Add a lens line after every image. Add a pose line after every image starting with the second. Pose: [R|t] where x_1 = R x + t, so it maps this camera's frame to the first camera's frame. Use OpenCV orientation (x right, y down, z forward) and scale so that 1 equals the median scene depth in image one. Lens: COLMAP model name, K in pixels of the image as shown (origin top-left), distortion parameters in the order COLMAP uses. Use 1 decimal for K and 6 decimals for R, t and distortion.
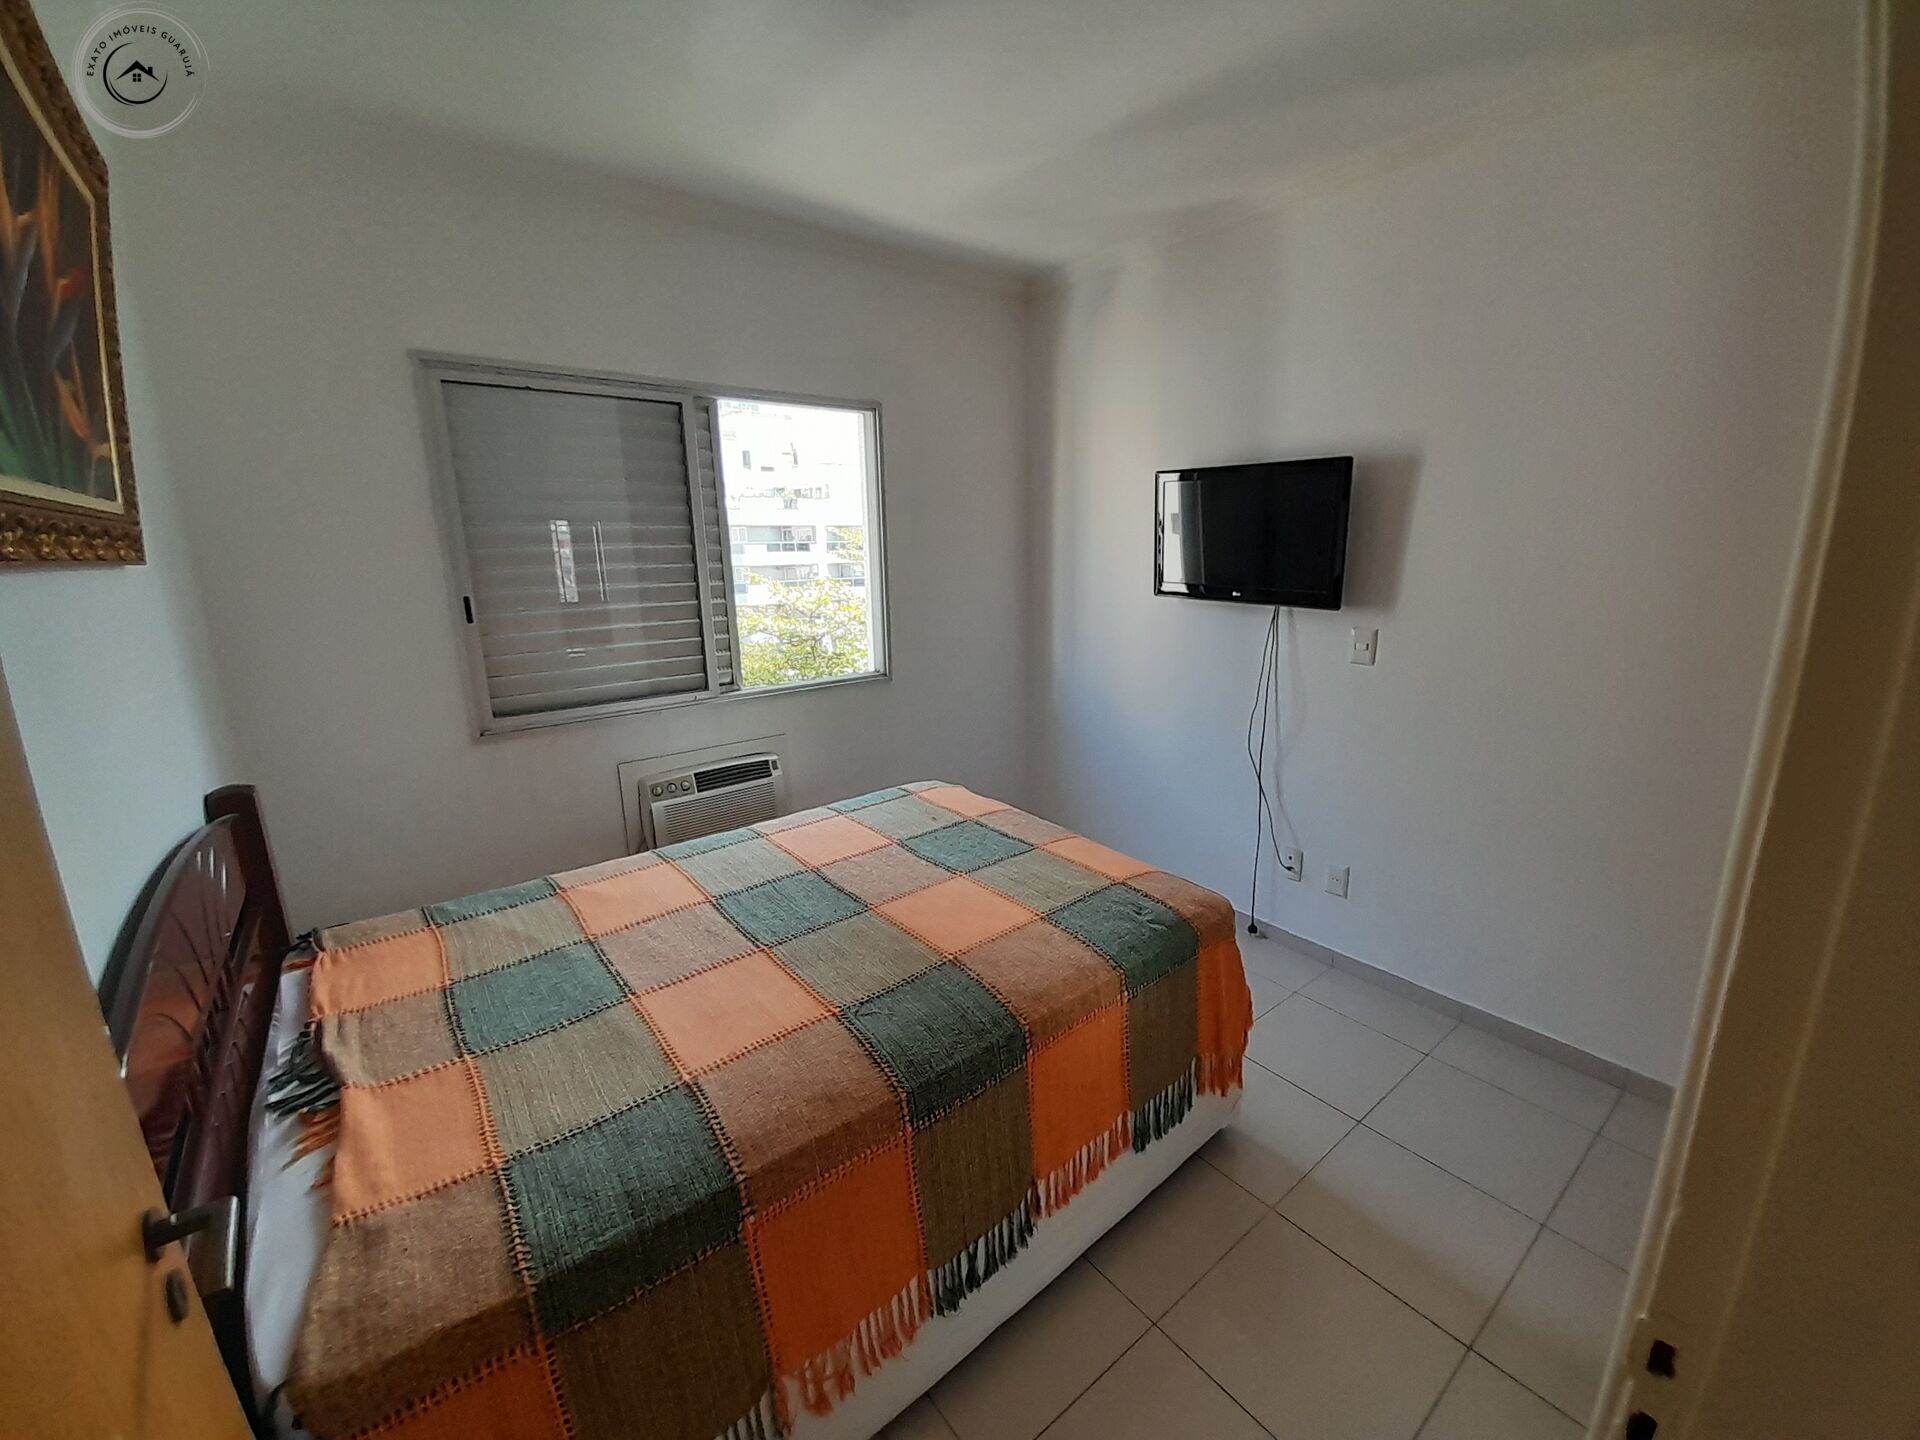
lens RADIAL K [[761.7, 0, 975.1], [0, 761.7, 727.8], [0, 0, 1]] dist [0.002930, -0.011328]
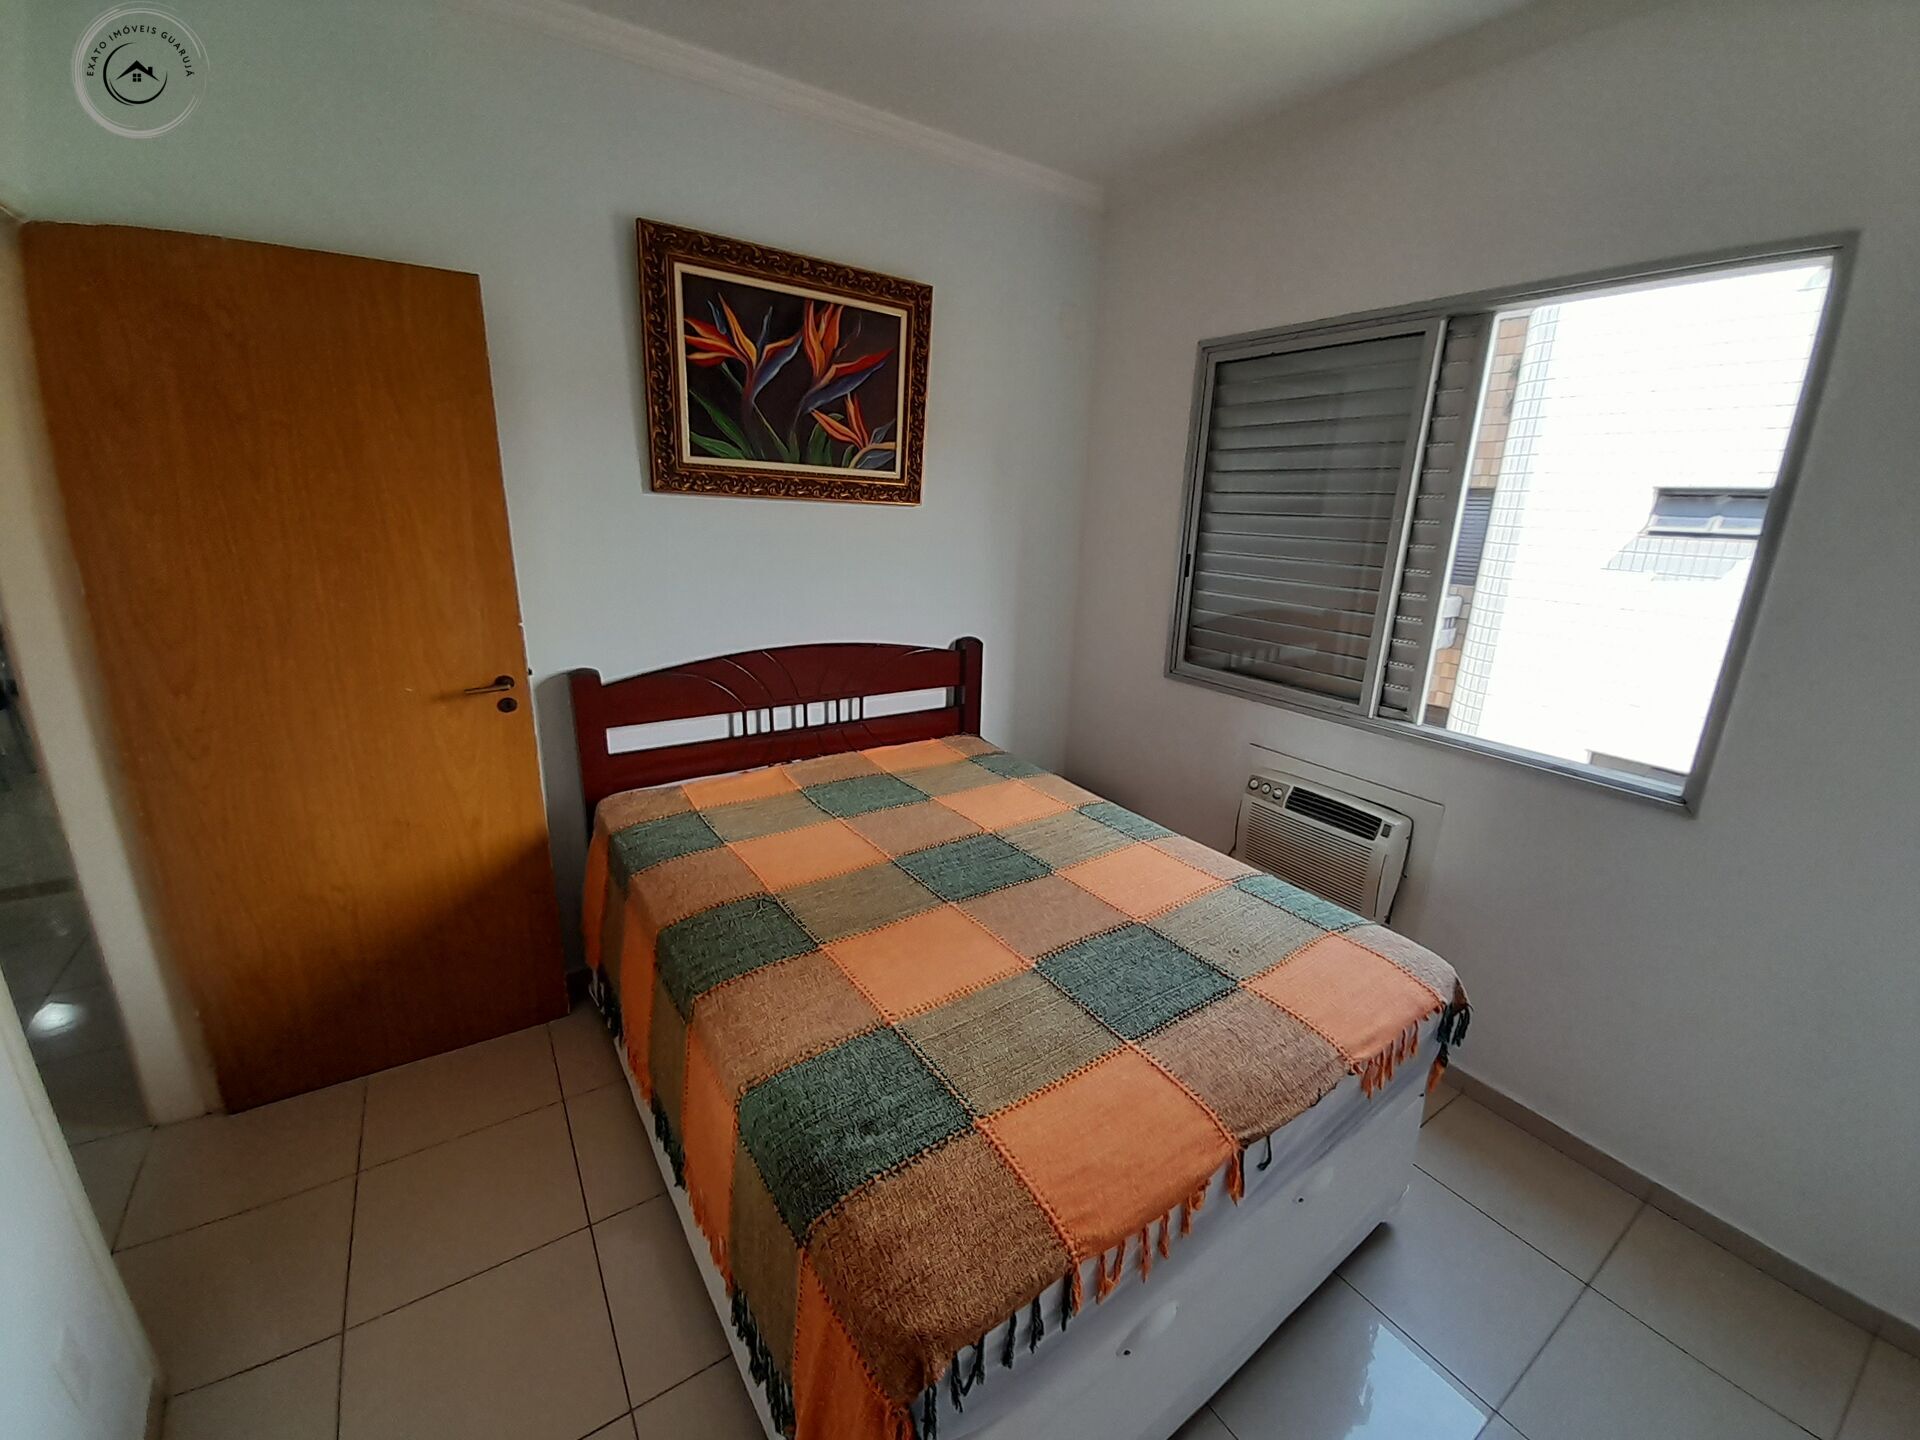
lens RADIAL K [[761.7, 0, 973.2], [0, 761.7, 708.6], [0, 0, 1]] dist [0.002930, -0.011328]
pose [[-0.072536, 0.272202, -0.959502, 0.455738], [-0.271363, 0.920357, 0.281611, -0.165783], [0.959740, 0.280801, 0.007107, 0.646709]]
